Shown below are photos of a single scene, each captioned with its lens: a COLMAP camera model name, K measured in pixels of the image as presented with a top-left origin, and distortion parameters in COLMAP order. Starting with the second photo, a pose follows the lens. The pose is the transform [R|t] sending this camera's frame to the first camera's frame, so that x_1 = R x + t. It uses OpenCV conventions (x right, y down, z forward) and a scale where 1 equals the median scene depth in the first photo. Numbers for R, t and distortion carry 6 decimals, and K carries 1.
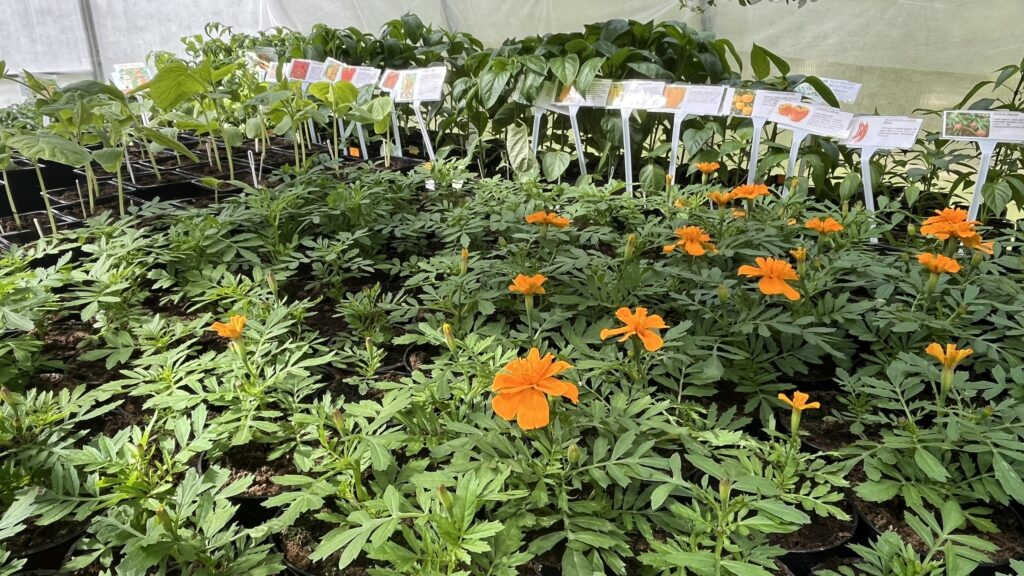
lens RADIAL K [[729.8, 0, 512.0], [0, 729.8, 288.0], [0, 0, 1]] dist [0.003844, -0.010043]
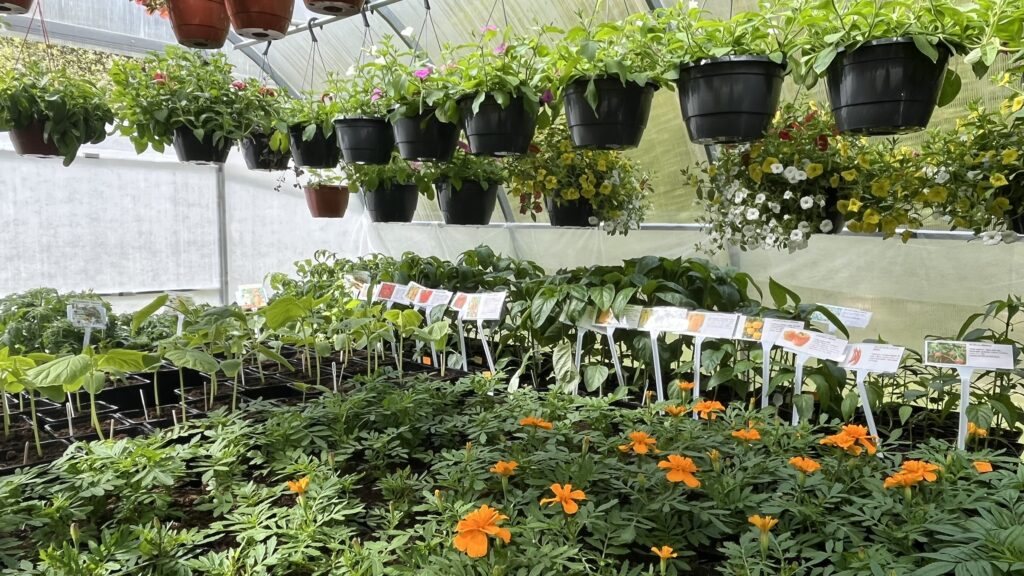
lens RADIAL K [[729.8, 0, 512.0], [0, 729.8, 288.0], [0, 0, 1]] dist [0.003844, -0.010043]
pose [[0.993172, 0.012447, -0.115990, 0.111783], [-0.043931, 0.961000, -0.273037, 0.025954], [0.108068, 0.276268, 0.954985, -0.255511]]
